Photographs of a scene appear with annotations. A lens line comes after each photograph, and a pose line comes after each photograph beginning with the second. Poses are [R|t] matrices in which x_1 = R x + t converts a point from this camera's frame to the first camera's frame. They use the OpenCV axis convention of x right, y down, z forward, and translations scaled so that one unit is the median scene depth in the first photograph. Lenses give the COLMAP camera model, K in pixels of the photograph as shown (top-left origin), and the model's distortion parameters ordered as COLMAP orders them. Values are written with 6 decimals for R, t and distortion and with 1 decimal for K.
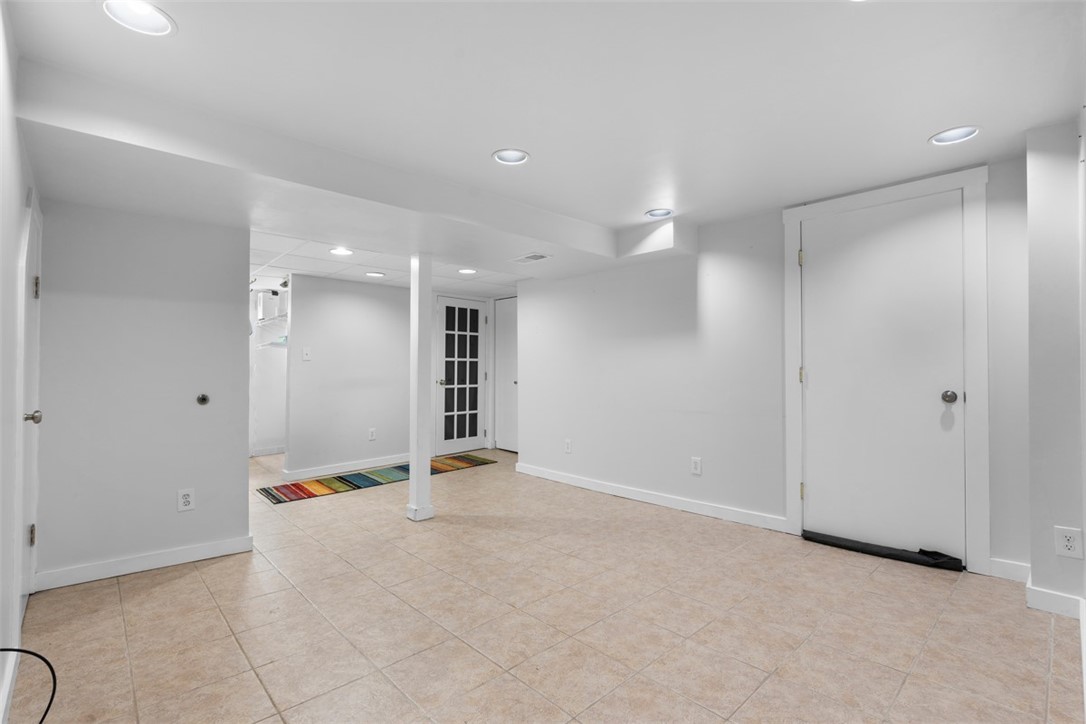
lens RADIAL K [[485.9, 0, 542.0], [0, 485.9, 361.2], [0, 0, 1]] dist [-0.001087, 0.001018]
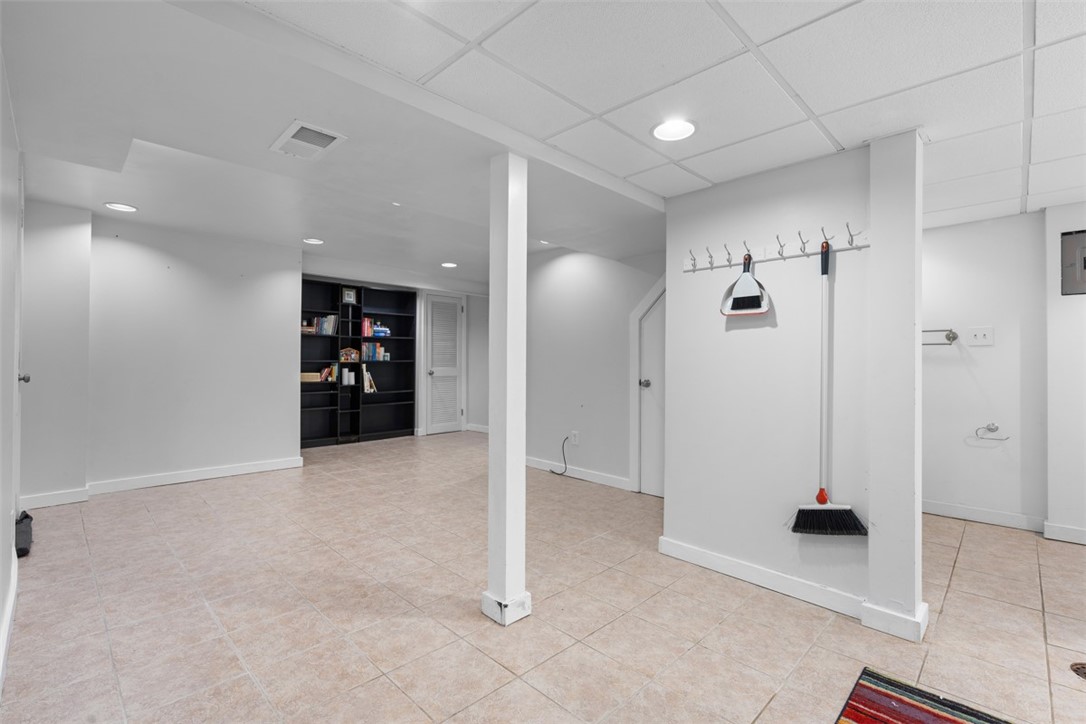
lens RADIAL K [[500.3, 0, 538.5], [0, 500.3, 361.9], [0, 0, 1]] dist [-0.000446, 0.000879]
pose [[-0.999402, -0.006724, -0.033921, -0.283841], [-0.006119, 0.999821, -0.017915, 0.035093], [0.034035, -0.017697, -0.999264, 1.695173]]
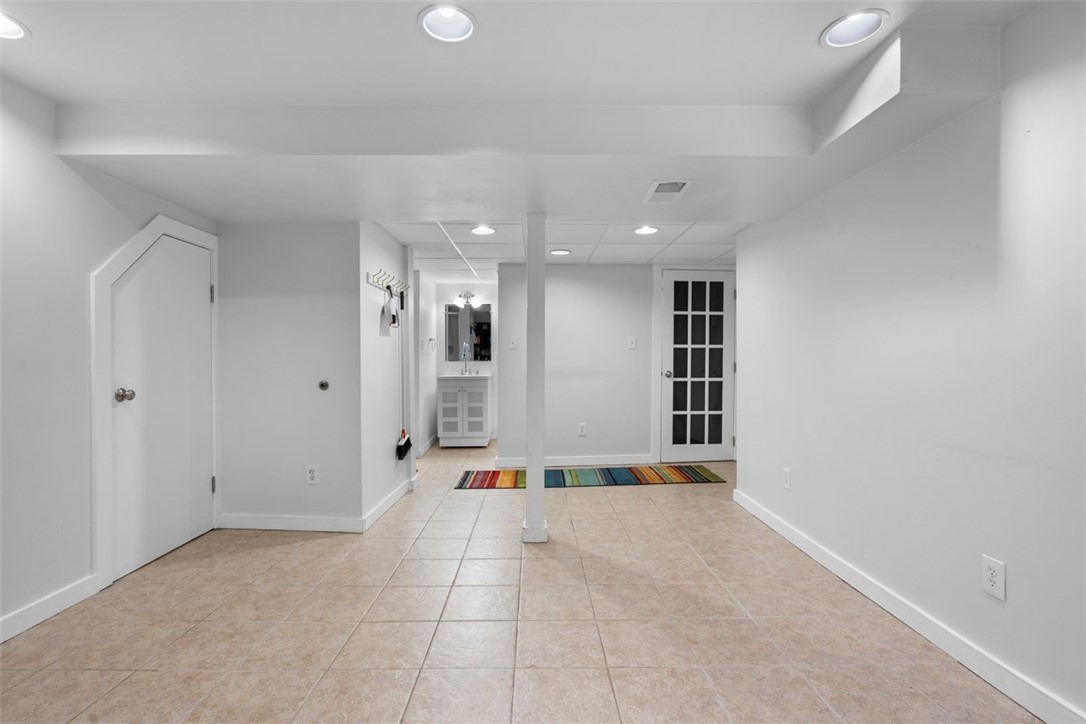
lens RADIAL K [[485.9, 0, 542.0], [0, 485.9, 361.2], [0, 0, 1]] dist [-0.001087, 0.001018]
pose [[0.744719, 0.005676, -0.667354, 0.323338], [0.008966, 0.999788, 0.018509, 0.007271], [0.667318, -0.019768, 0.744511, 0.423863]]
